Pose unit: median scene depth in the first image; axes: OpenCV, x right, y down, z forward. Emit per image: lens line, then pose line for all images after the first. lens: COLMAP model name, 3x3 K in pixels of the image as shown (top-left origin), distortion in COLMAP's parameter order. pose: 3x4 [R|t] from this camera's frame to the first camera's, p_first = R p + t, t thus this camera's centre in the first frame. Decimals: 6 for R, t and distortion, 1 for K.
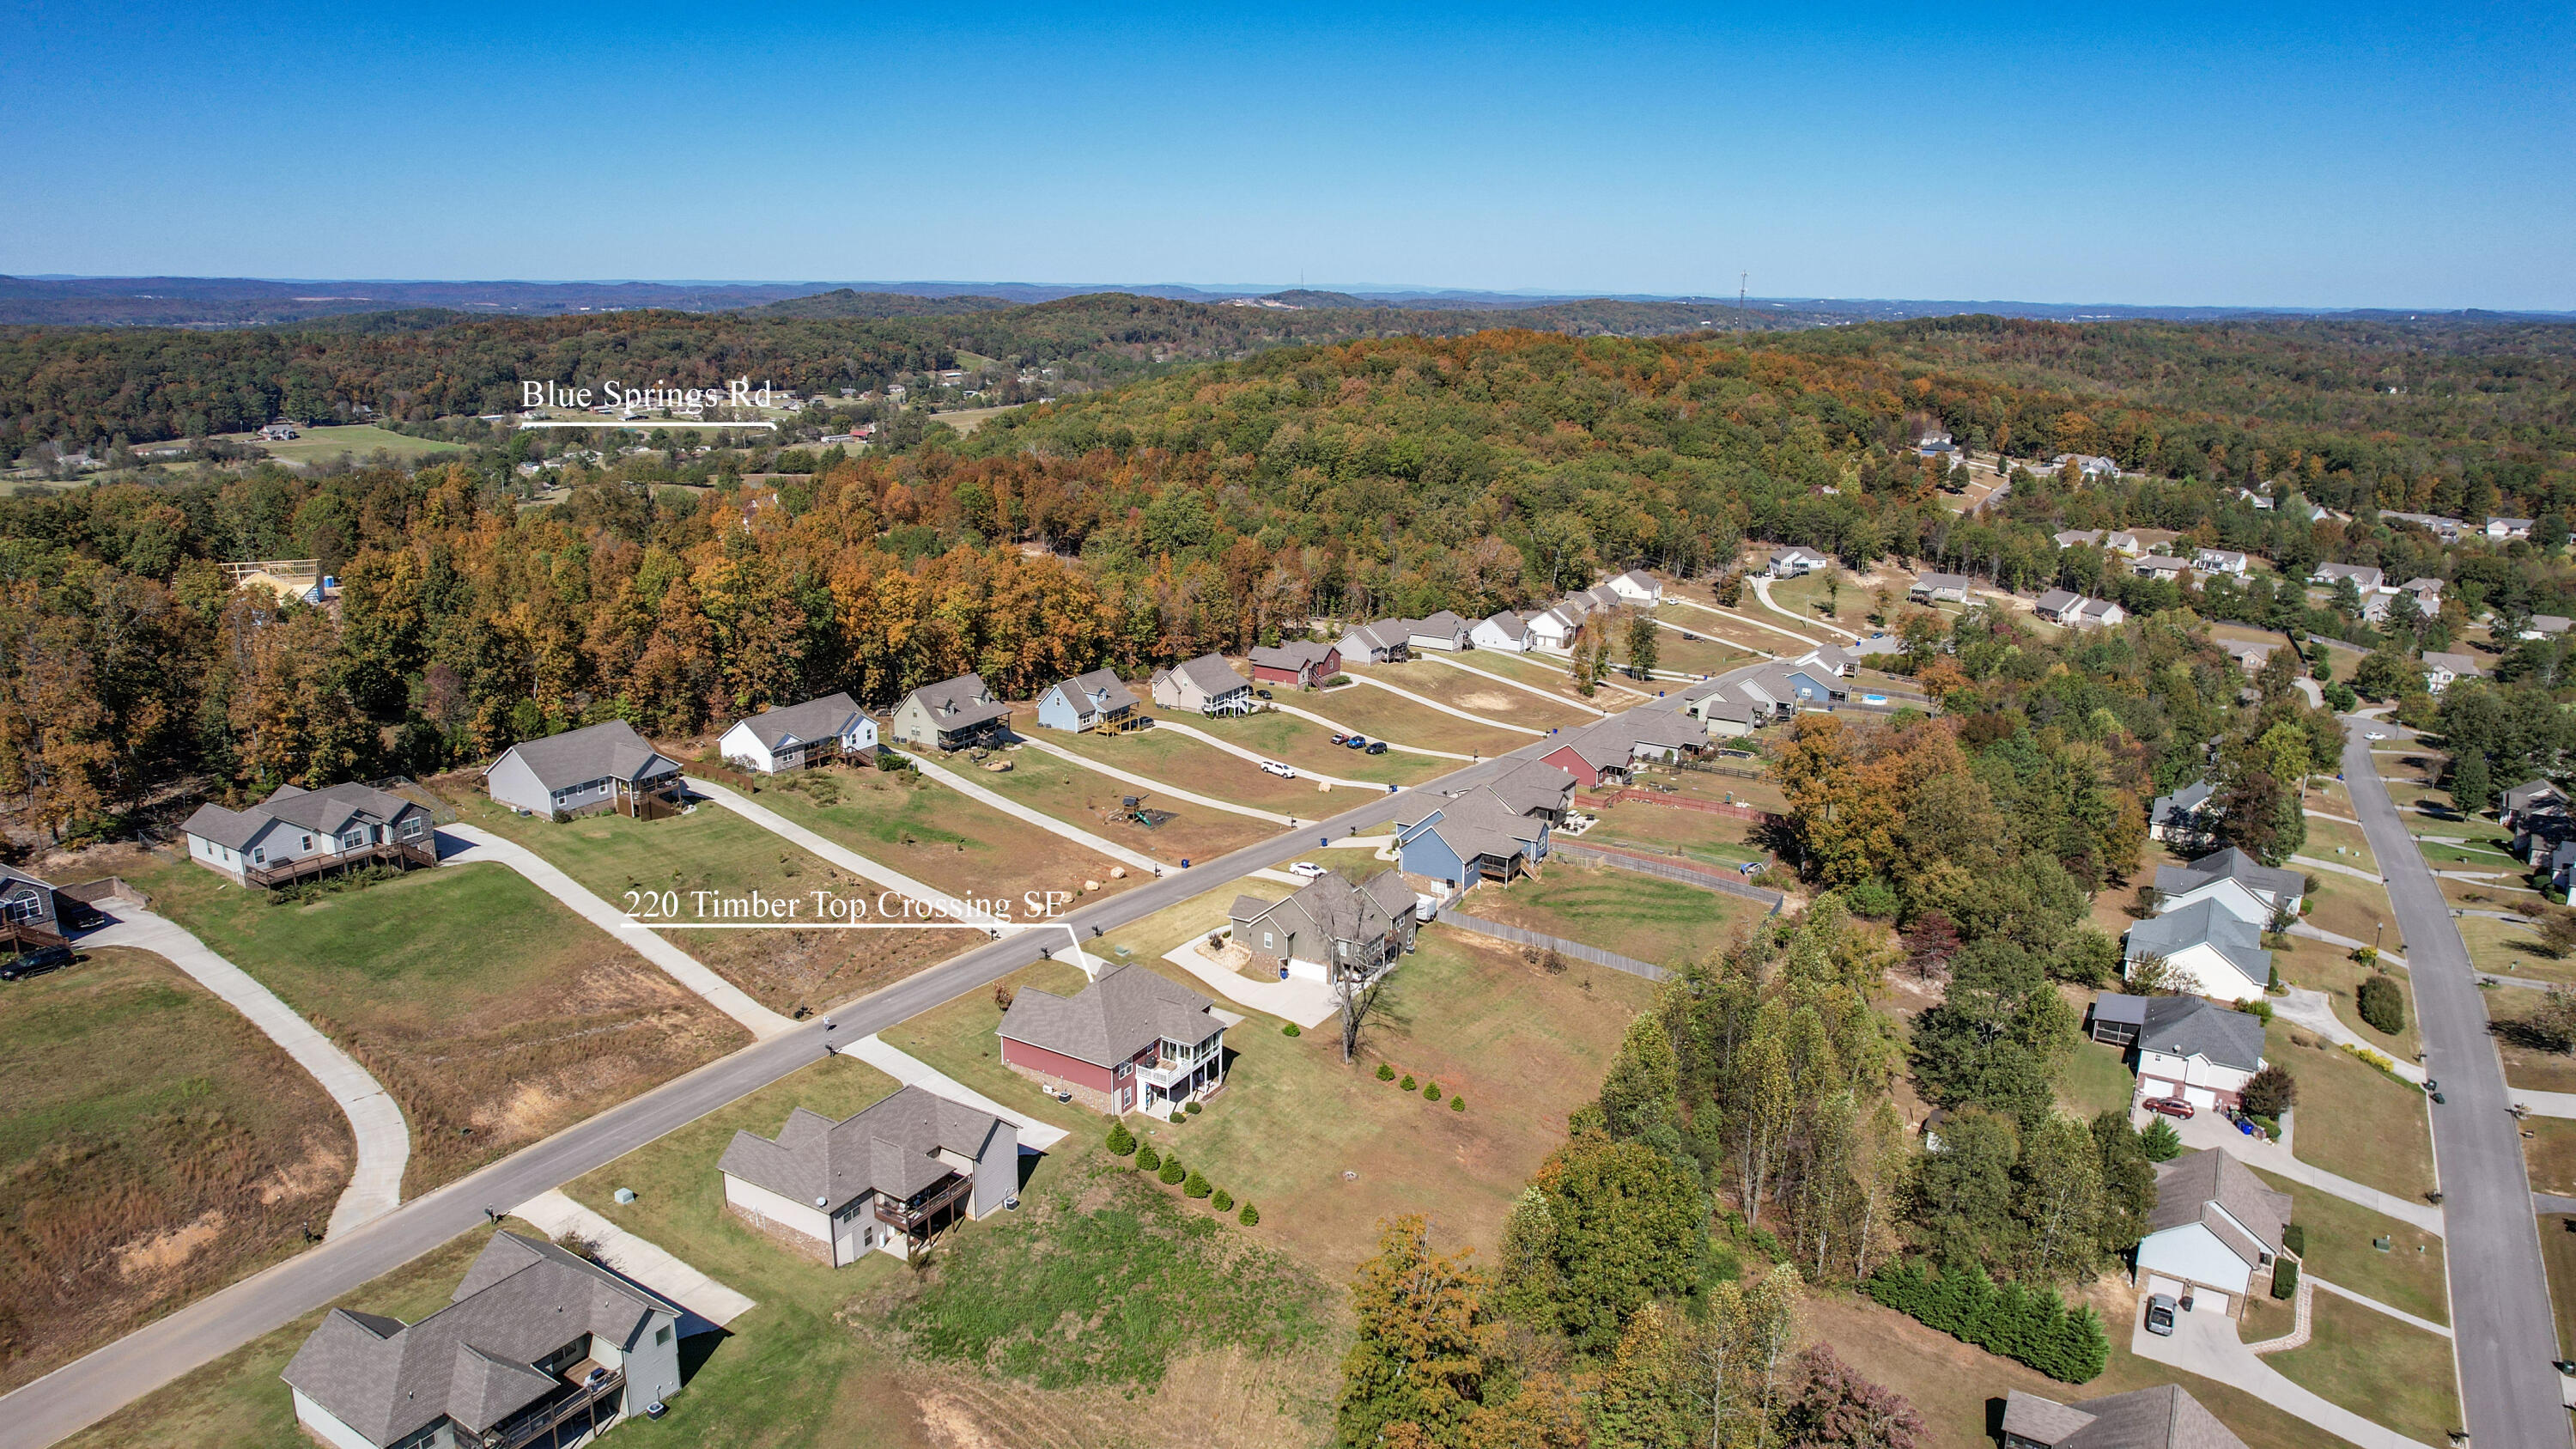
lens RADIAL K [[1647.4, 0, 1279.8], [0, 1647.4, 728.8], [0, 0, 1]] dist [-0.071352, 0.067100]
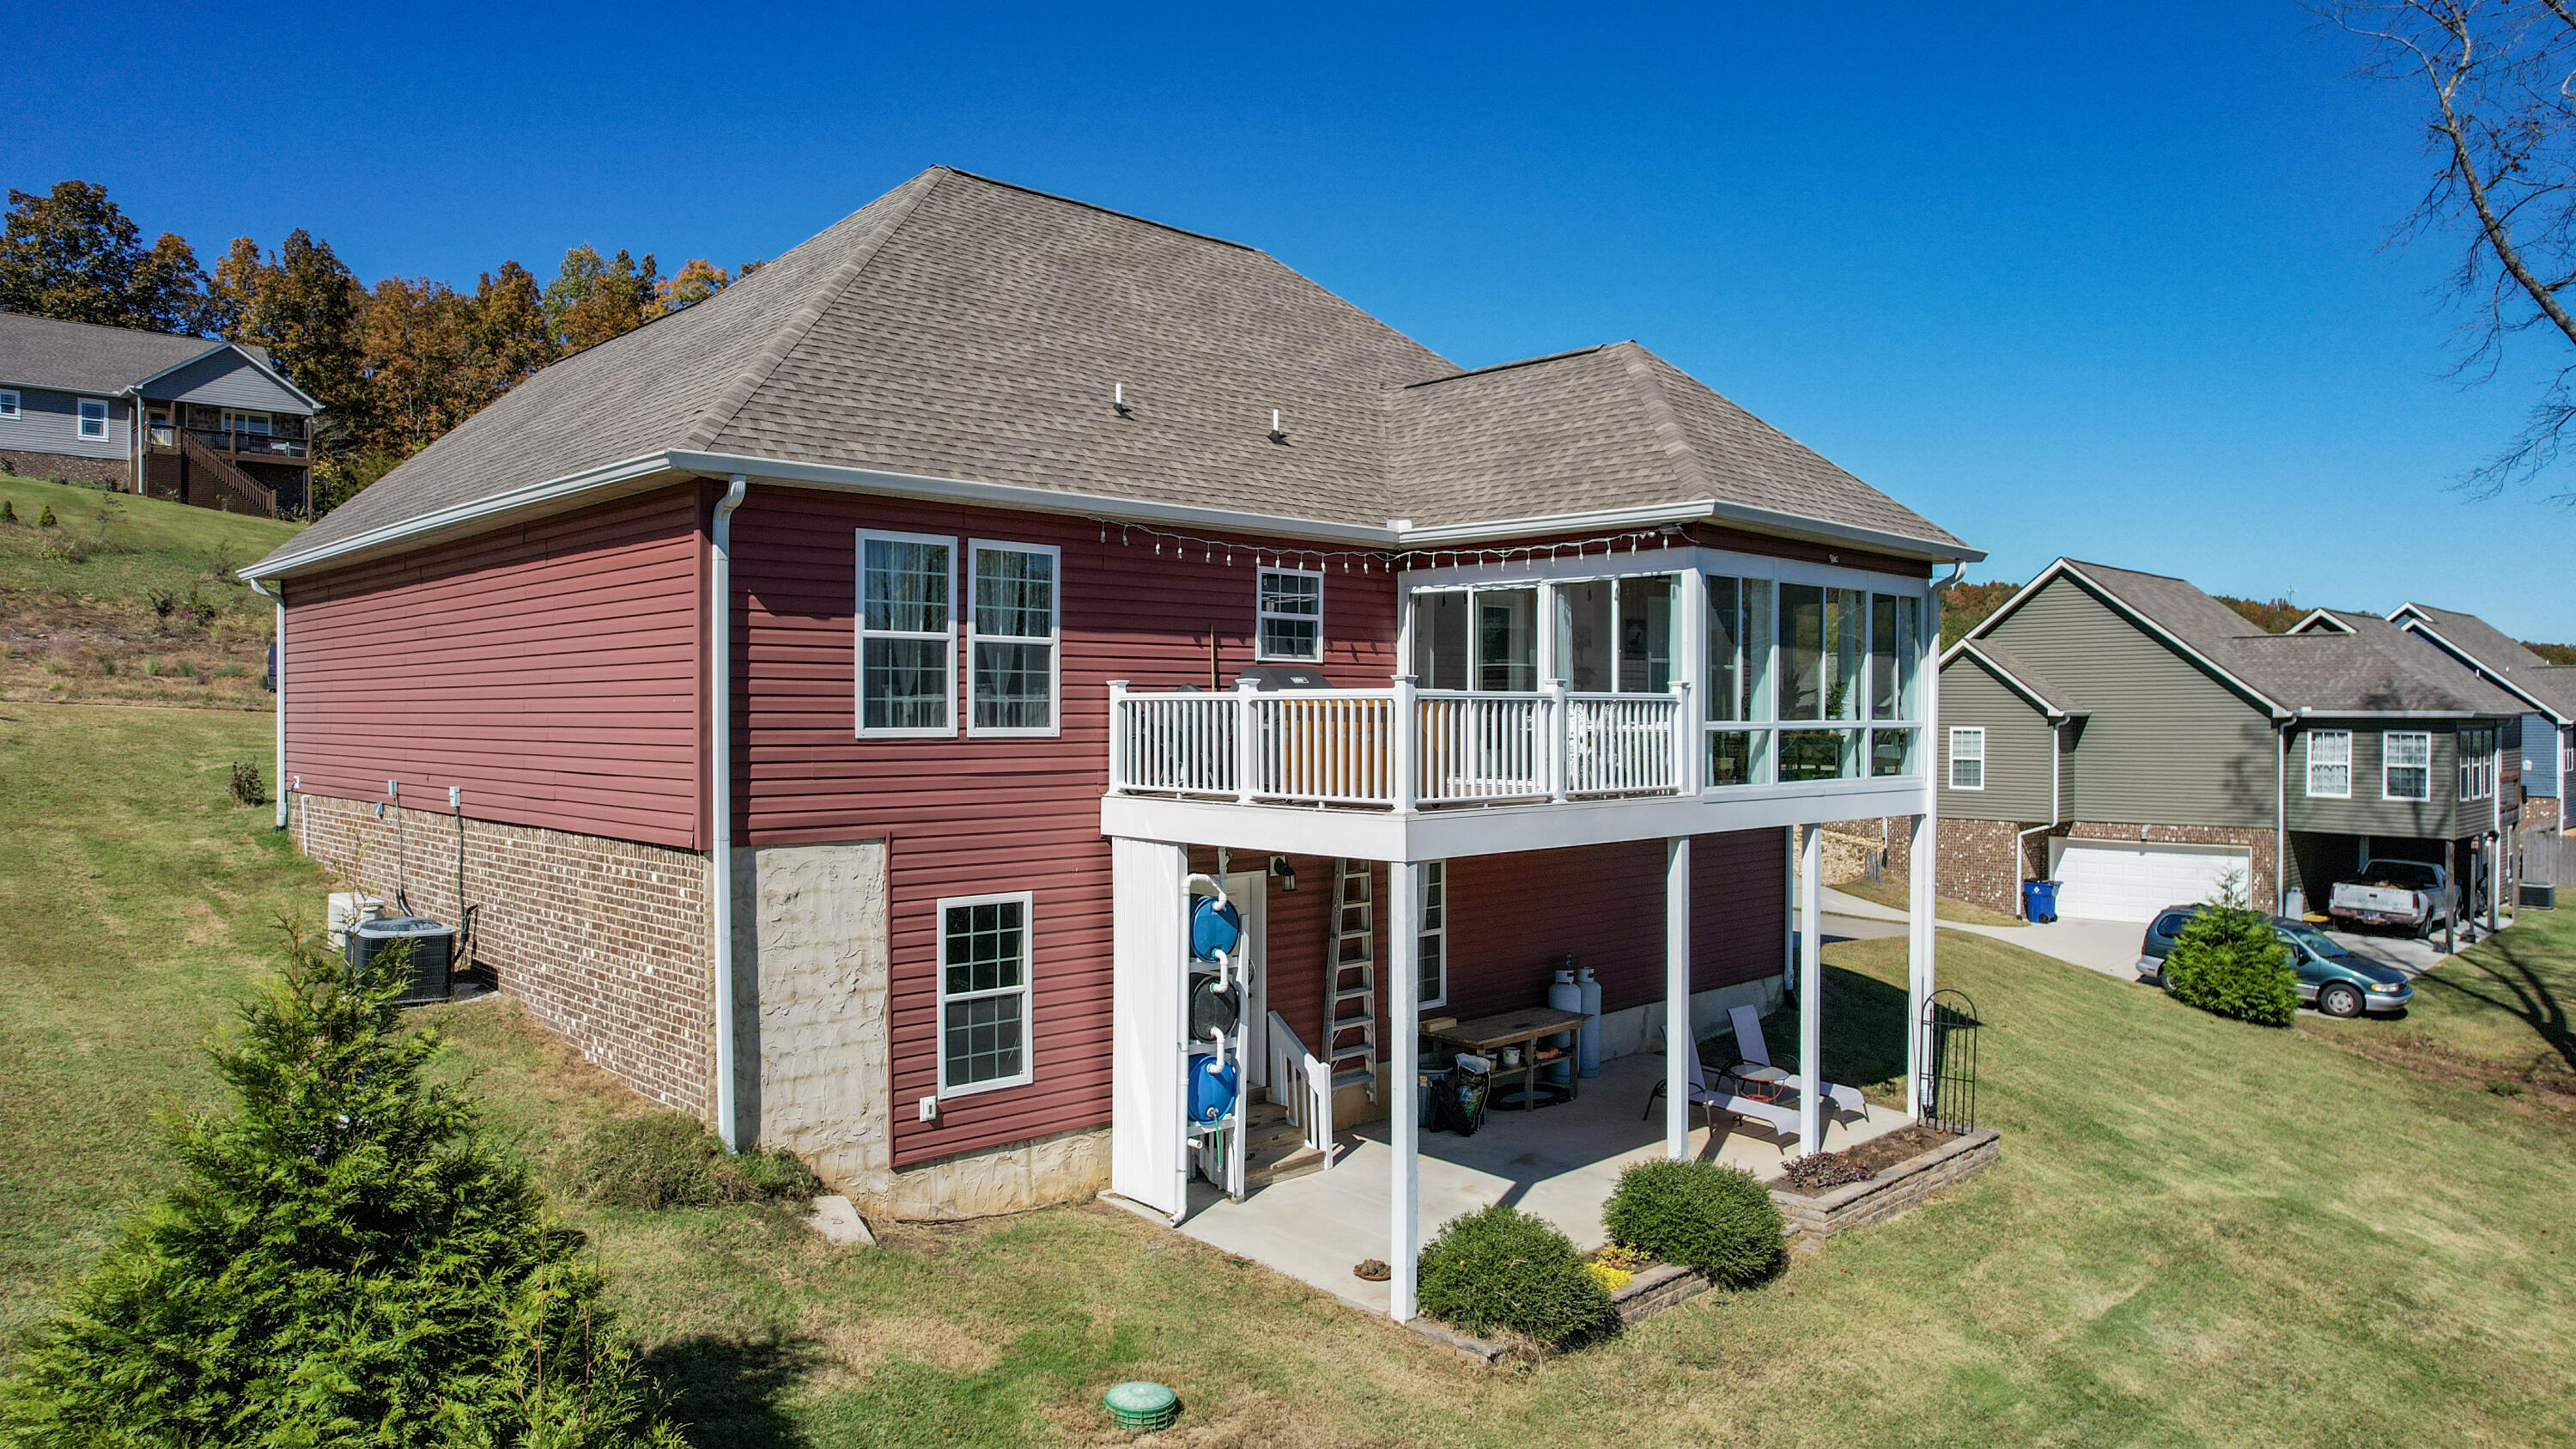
lens RADIAL K [[1647.4, 0, 1294.4], [0, 1647.4, 718.2], [0, 0, 1]] dist [-0.071352, 0.067100]
pose [[0.968481, -0.005412, -0.249029, -0.041535], [-0.059618, 0.965669, -0.252842, 0.182351], [0.241848, 0.259719, 0.934909, 0.720053]]
